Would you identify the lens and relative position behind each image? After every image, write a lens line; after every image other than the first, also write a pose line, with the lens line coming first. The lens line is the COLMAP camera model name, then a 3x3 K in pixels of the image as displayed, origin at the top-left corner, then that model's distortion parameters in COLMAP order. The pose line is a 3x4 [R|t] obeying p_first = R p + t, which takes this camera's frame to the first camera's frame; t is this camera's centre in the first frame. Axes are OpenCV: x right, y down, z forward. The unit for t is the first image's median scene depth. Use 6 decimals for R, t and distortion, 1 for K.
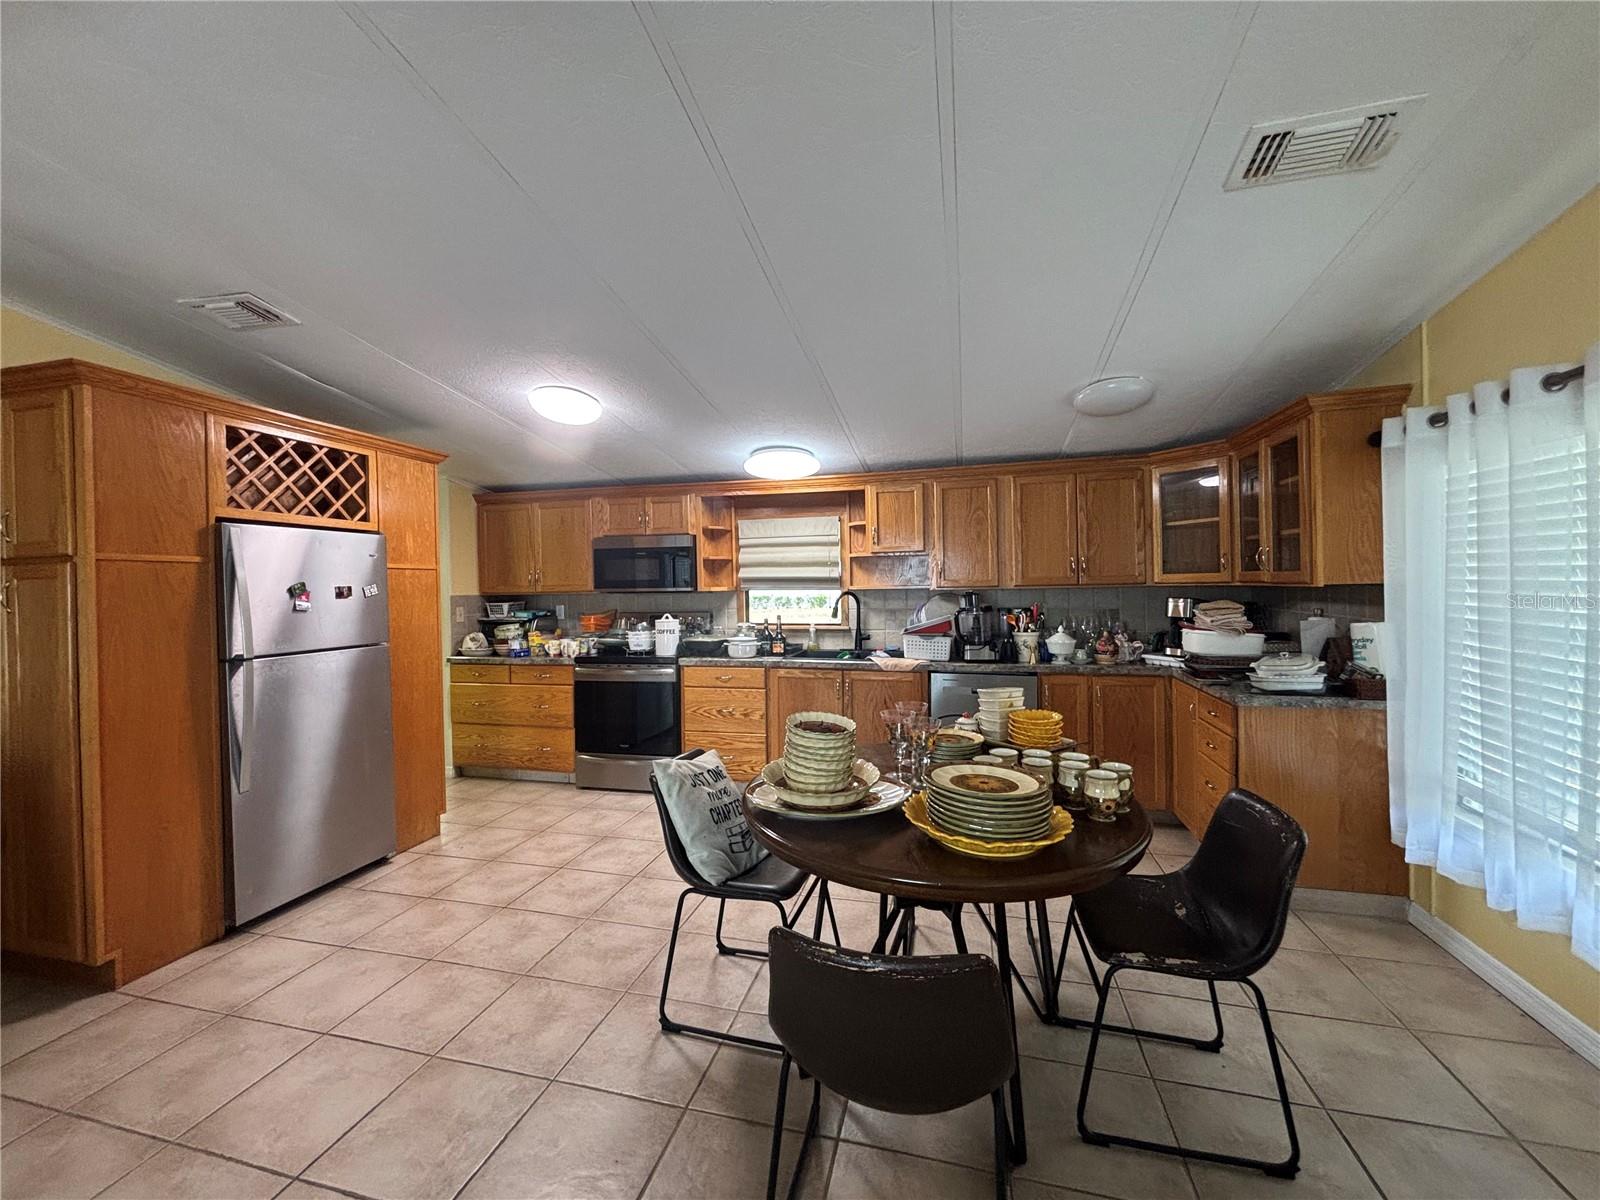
lens RADIAL K [[648.4, 0, 803.7], [0, 648.4, 584.7], [0, 0, 1]] dist [0.001329, 0.000034]
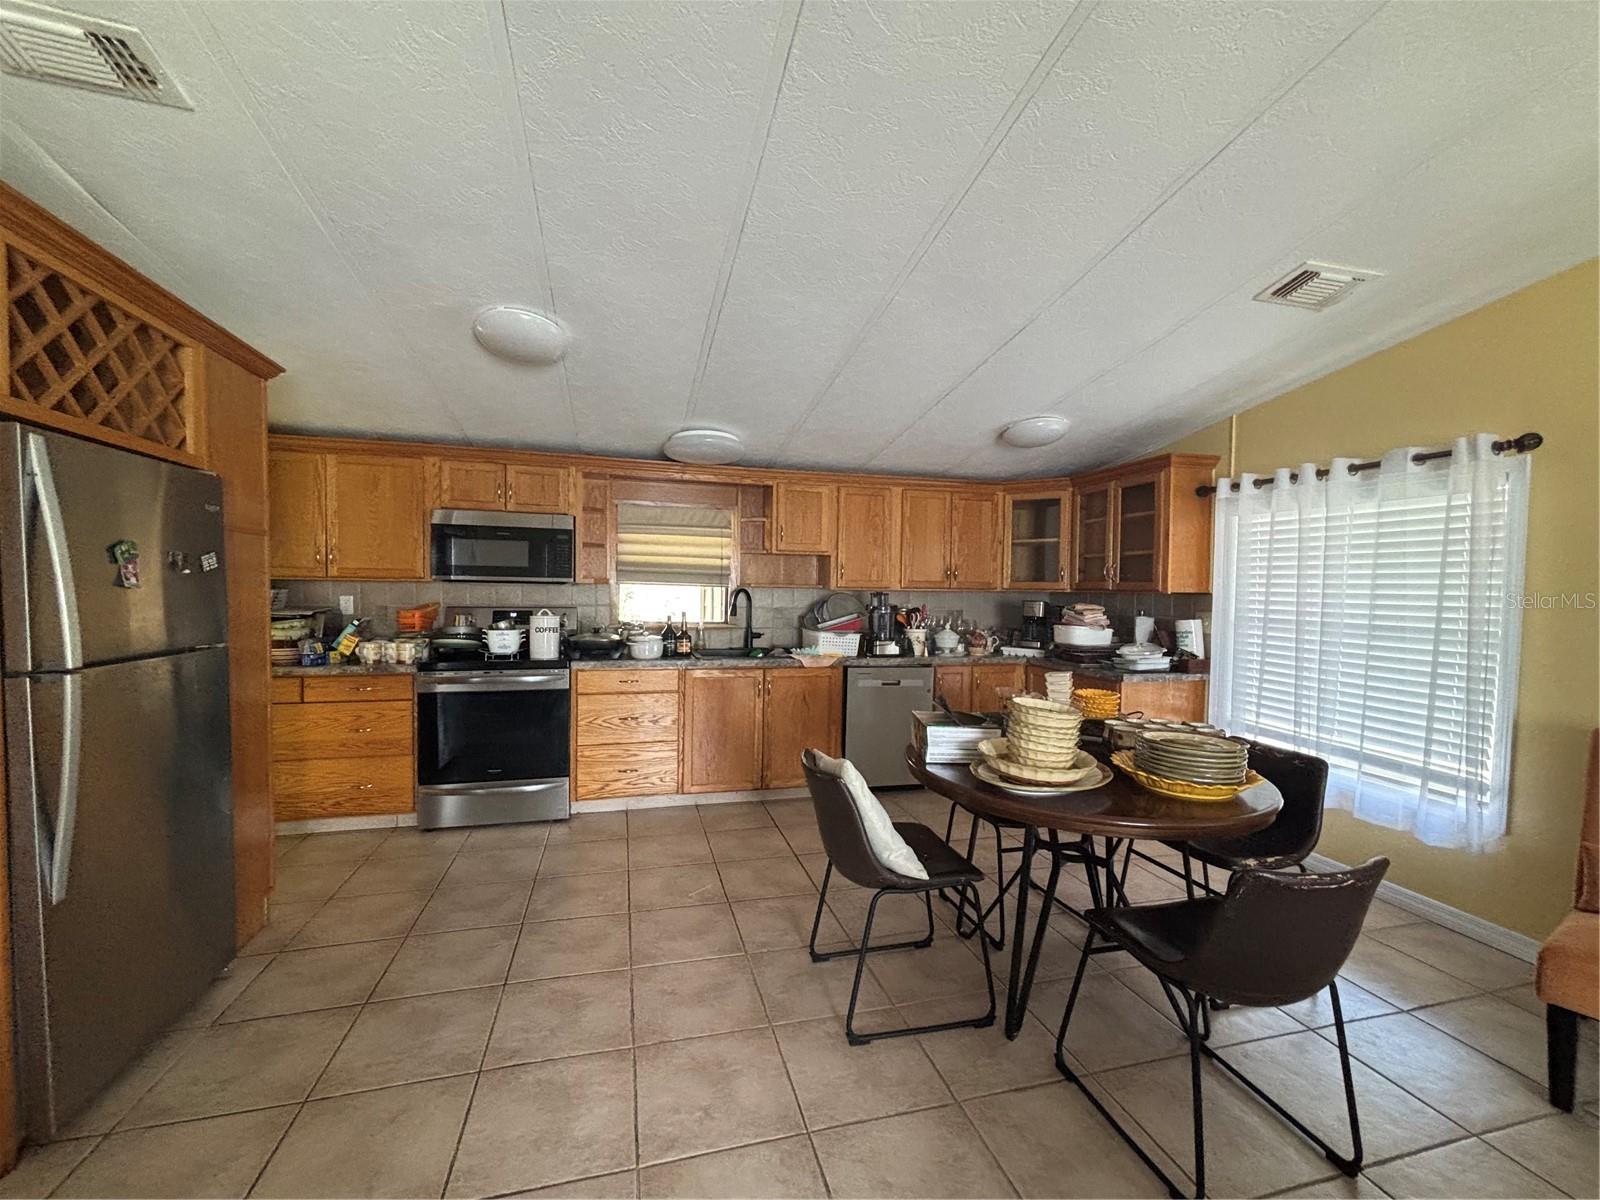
lens RADIAL K [[648.4, 0, 802.6], [0, 648.4, 606.5], [0, 0, 1]] dist [0.001329, 0.000034]
pose [[0.867936, 0.016447, 0.496404, -0.382366], [-0.029664, 0.999384, 0.018754, 0.018500], [-0.495790, -0.031003, 0.867889, 0.122735]]
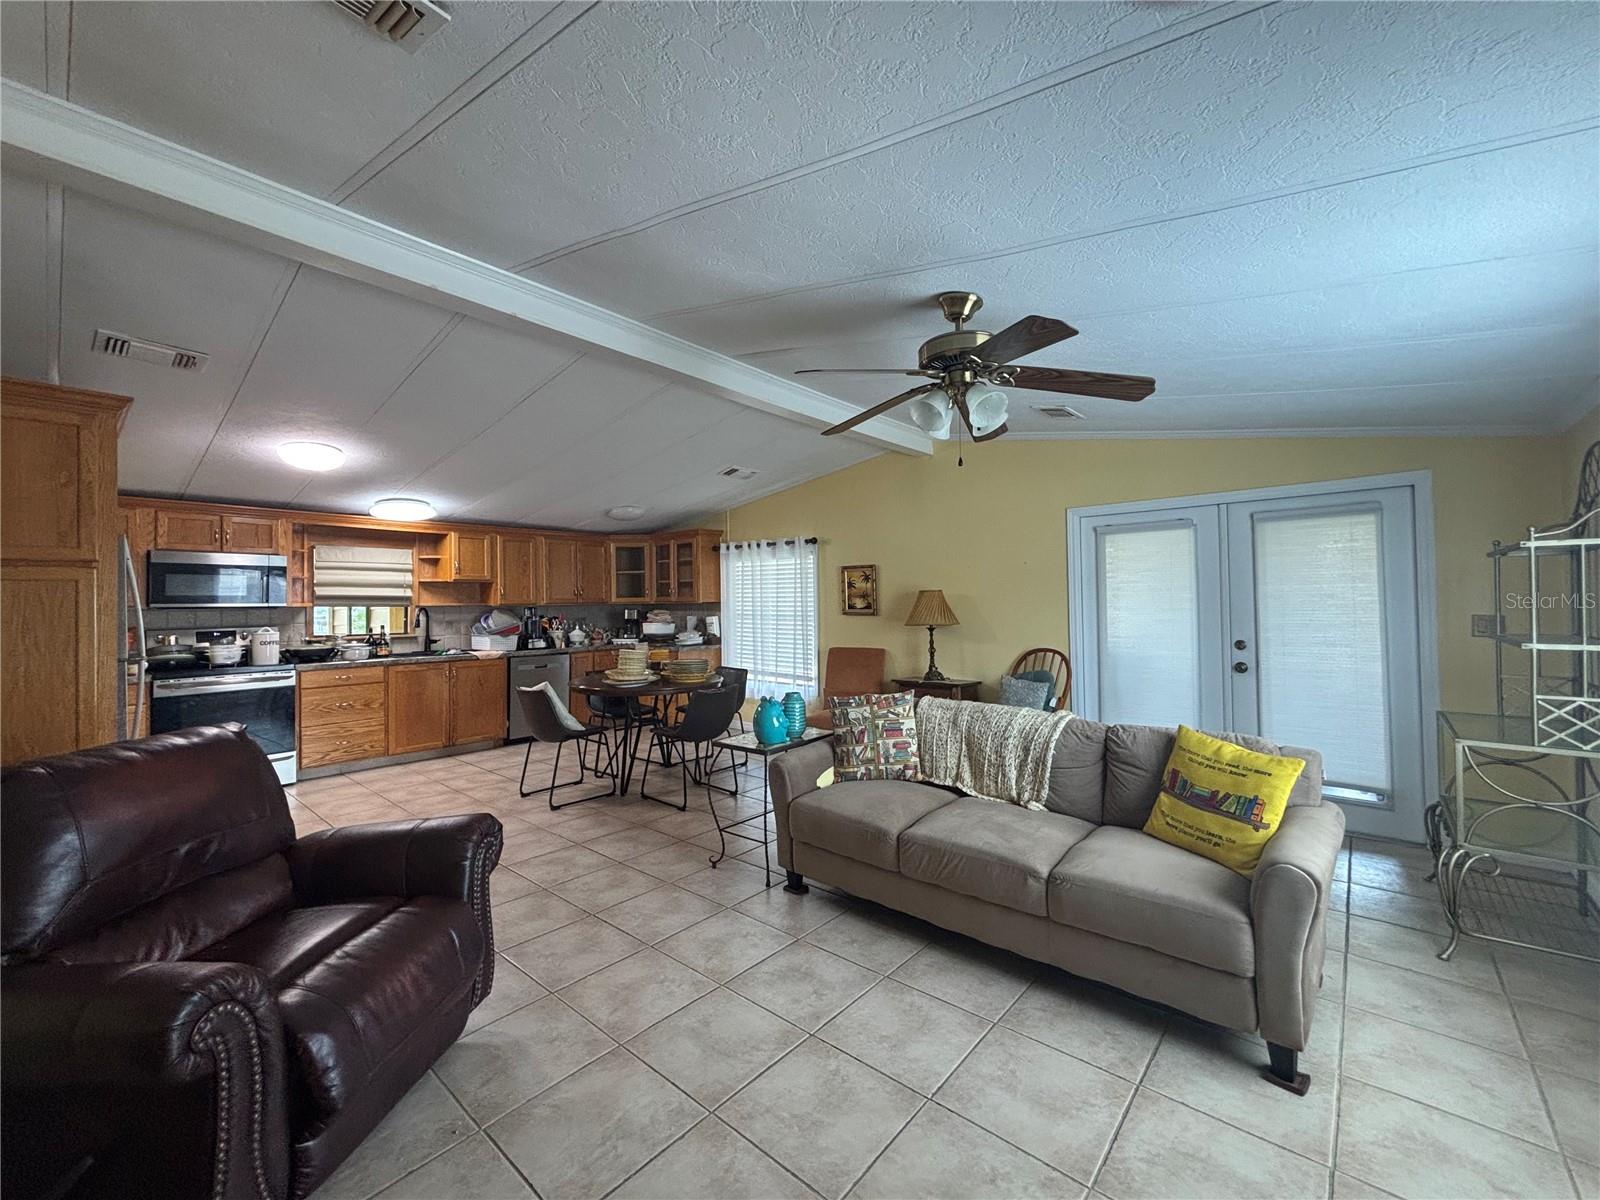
lens RADIAL K [[648.4, 0, 807.4], [0, 648.4, 591.1], [0, 0, 1]] dist [0.001329, 0.000034]
pose [[0.440083, 0.026223, 0.897574, -0.893901], [0.006065, 0.999464, -0.032173, 0.027916], [-0.897936, 0.019603, 0.439688, -0.346133]]
